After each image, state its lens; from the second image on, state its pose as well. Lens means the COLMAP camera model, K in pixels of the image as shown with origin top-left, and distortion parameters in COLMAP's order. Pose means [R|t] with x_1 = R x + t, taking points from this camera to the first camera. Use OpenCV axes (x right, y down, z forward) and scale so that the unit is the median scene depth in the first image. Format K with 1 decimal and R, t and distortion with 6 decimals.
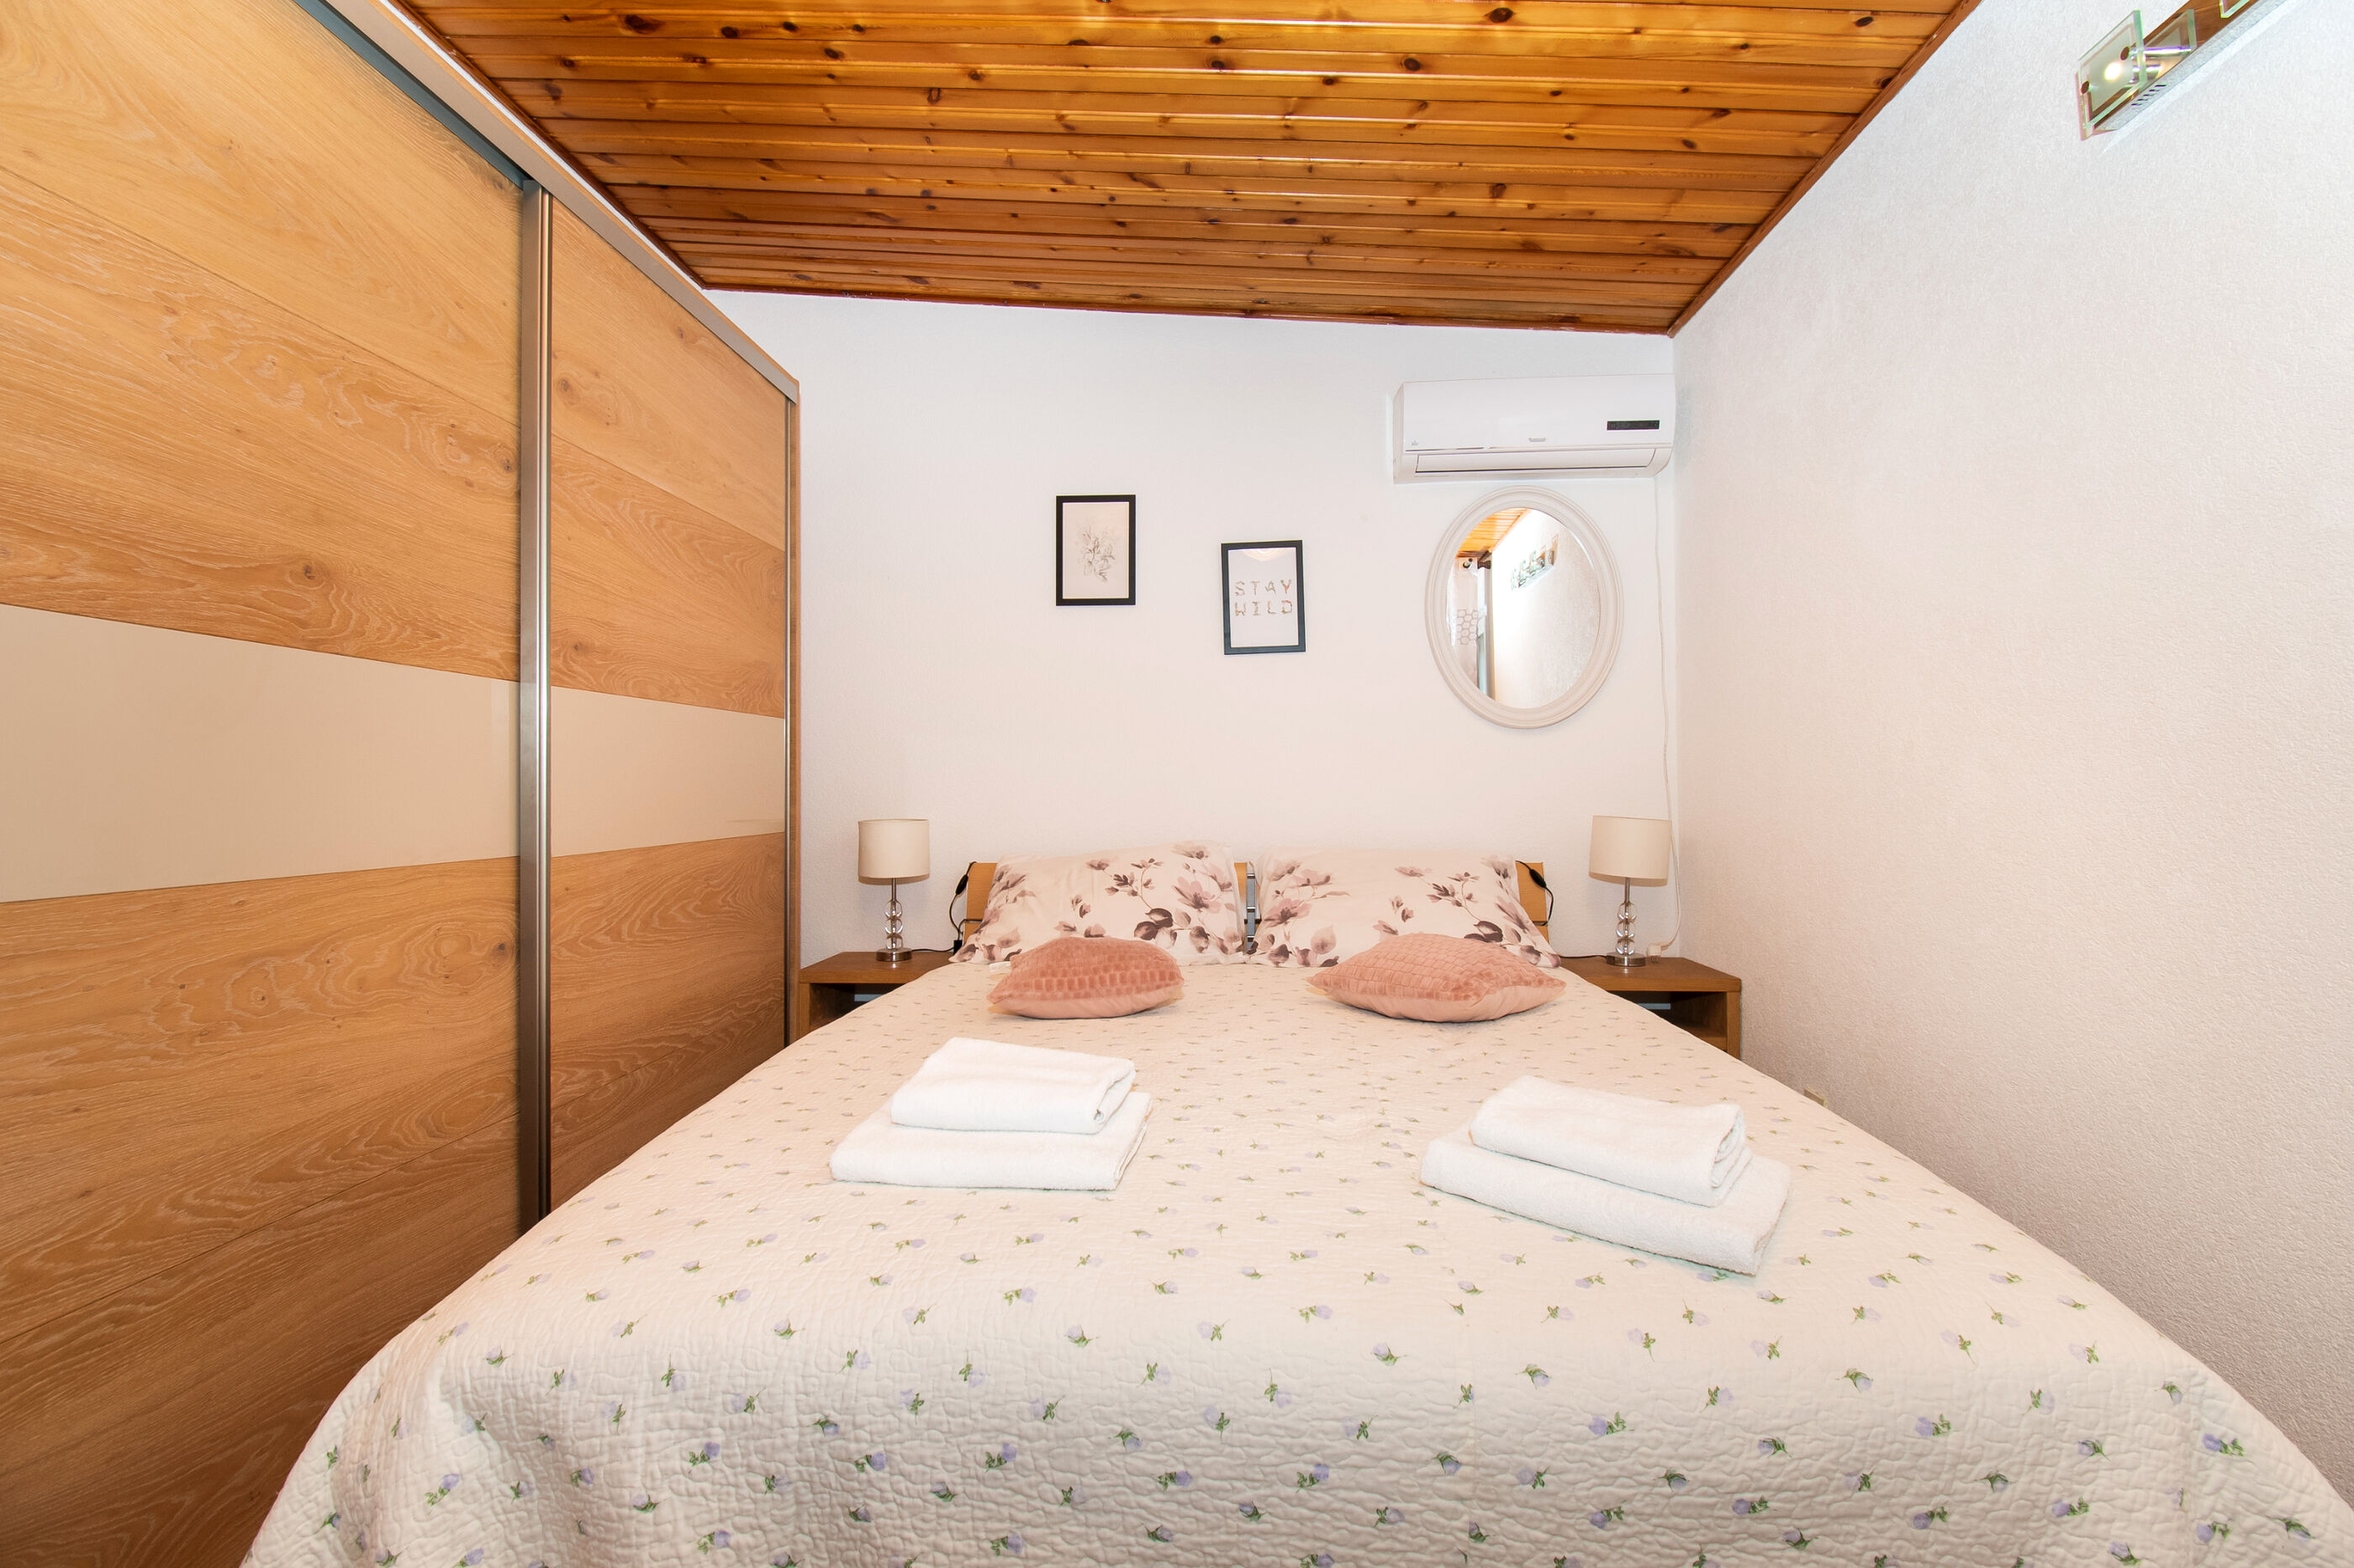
lens RADIAL K [[1114.1, 0, 1241.6], [0, 1114.1, 777.5], [0, 0, 1]] dist [-0.002702, -0.011268]
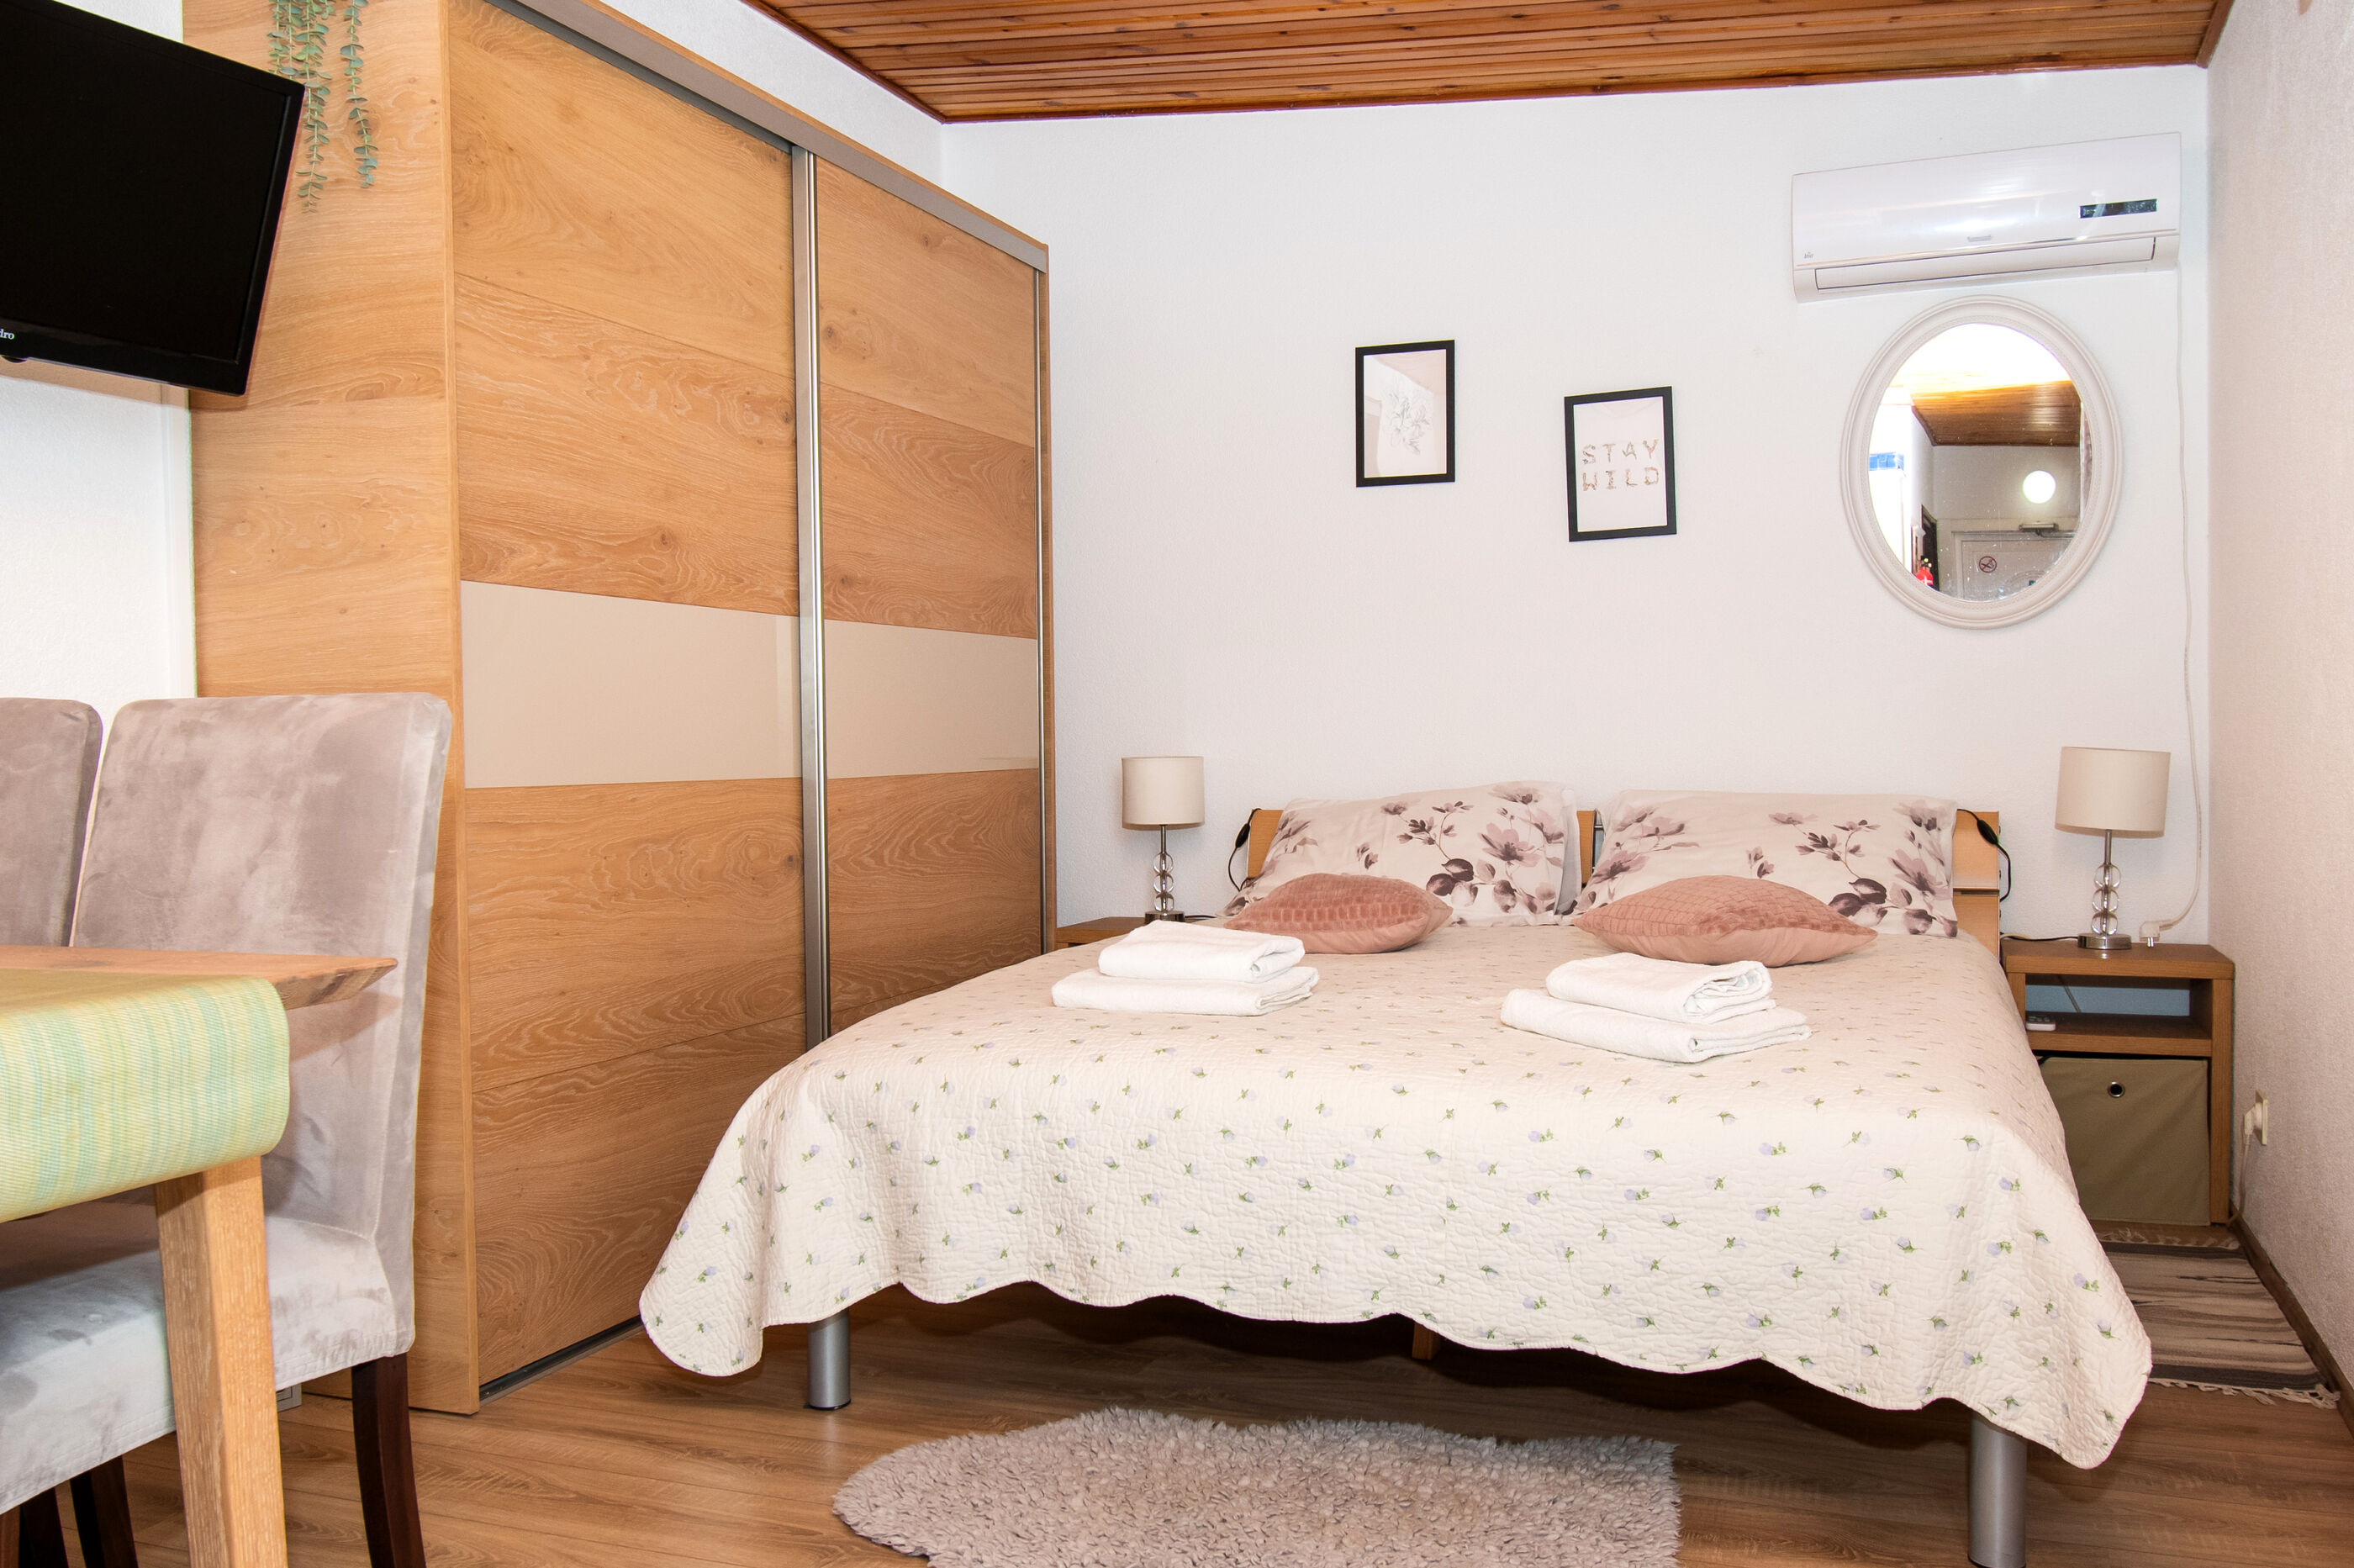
lens RADIAL K [[1752.7, 0, 1247.7], [0, 1752.7, 747.3], [0, 0, 1]] dist [-0.000281, -0.000820]
pose [[0.960658, -0.004641, -0.277694, 0.261798], [0.010660, 0.999740, 0.020168, 0.012321], [0.277528, -0.022334, 0.960458, -0.560569]]
